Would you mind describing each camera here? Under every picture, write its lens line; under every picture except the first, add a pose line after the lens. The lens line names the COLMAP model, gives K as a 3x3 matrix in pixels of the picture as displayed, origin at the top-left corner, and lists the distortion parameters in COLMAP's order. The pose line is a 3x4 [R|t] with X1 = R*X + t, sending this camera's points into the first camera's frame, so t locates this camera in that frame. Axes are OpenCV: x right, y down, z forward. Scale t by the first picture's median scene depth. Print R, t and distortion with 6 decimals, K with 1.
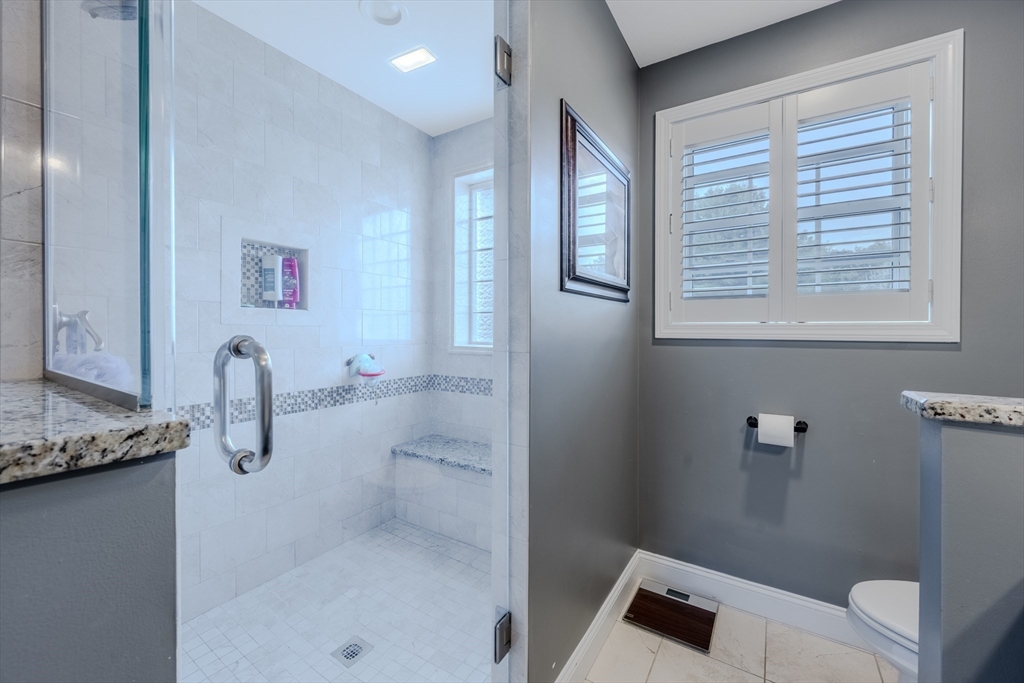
lens RADIAL K [[409.7, 0, 516.4], [0, 409.7, 337.8], [0, 0, 1]] dist [0.010352, -0.000135]
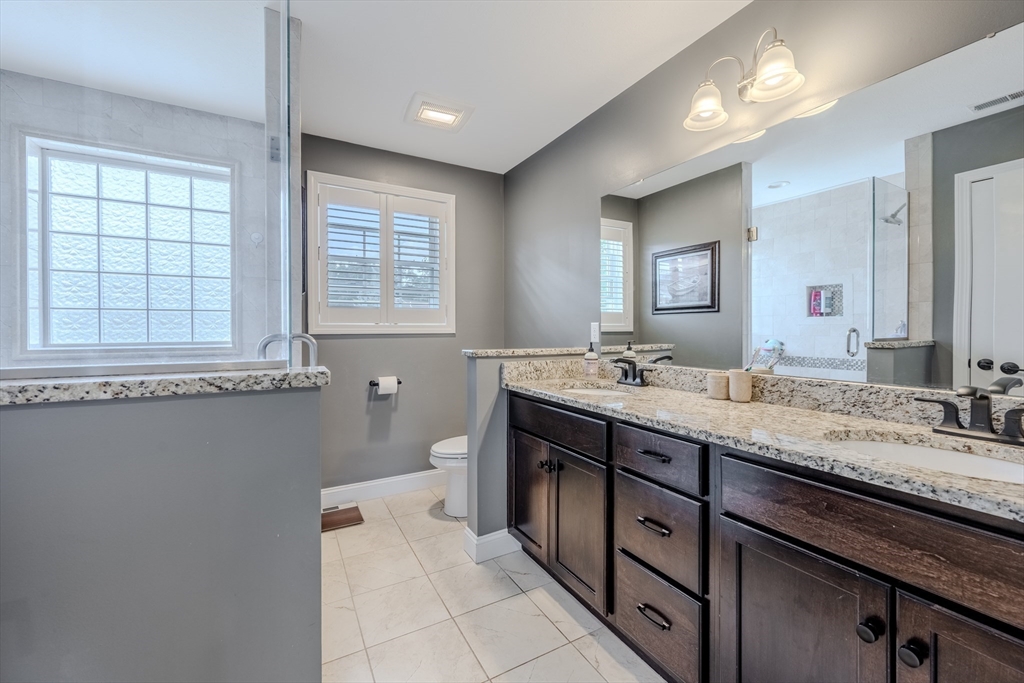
lens RADIAL K [[409.7, 0, 509.4], [0, 409.7, 333.1], [0, 0, 1]] dist [0.010352, -0.000135]
pose [[0.476063, -0.017752, 0.879232, -0.642790], [0.018477, 0.999777, 0.010181, -0.005964], [-0.879217, 0.011399, 0.476285, -0.286302]]
